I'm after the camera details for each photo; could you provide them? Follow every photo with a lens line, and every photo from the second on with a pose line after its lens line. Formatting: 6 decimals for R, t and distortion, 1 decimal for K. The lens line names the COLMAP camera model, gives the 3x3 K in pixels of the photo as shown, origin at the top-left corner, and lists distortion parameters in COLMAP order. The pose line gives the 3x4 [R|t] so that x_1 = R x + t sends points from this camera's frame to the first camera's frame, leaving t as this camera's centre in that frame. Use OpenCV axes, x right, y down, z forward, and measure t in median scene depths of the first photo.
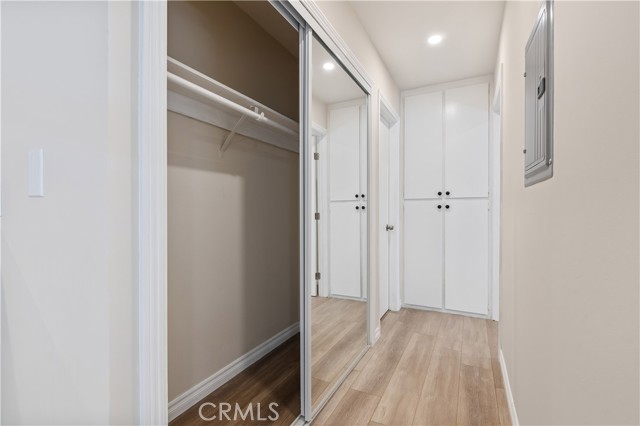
lens RADIAL K [[291.6, 0, 322.9], [0, 291.6, 212.7], [0, 0, 1]] dist [-0.001247, -0.000699]
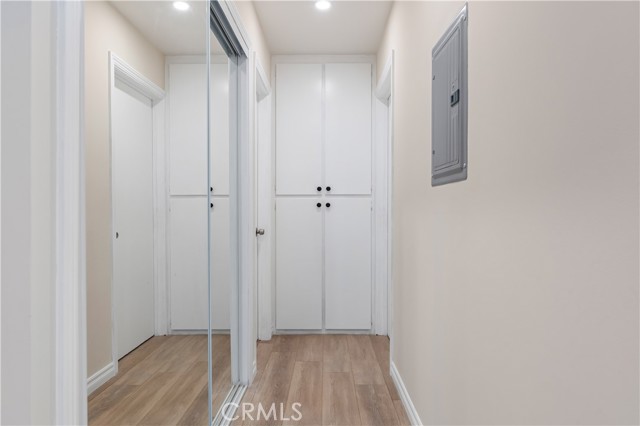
lens RADIAL K [[417.9, 0, 319.0], [0, 417.9, 212.0], [0, 0, 1]] dist [-0.021216, -0.002691]
pose [[0.899407, 0.001329, 0.437109, -0.126966], [-0.000619, 0.999998, -0.001768, 0.001286], [-0.437111, 0.001320, 0.899407, -0.057936]]
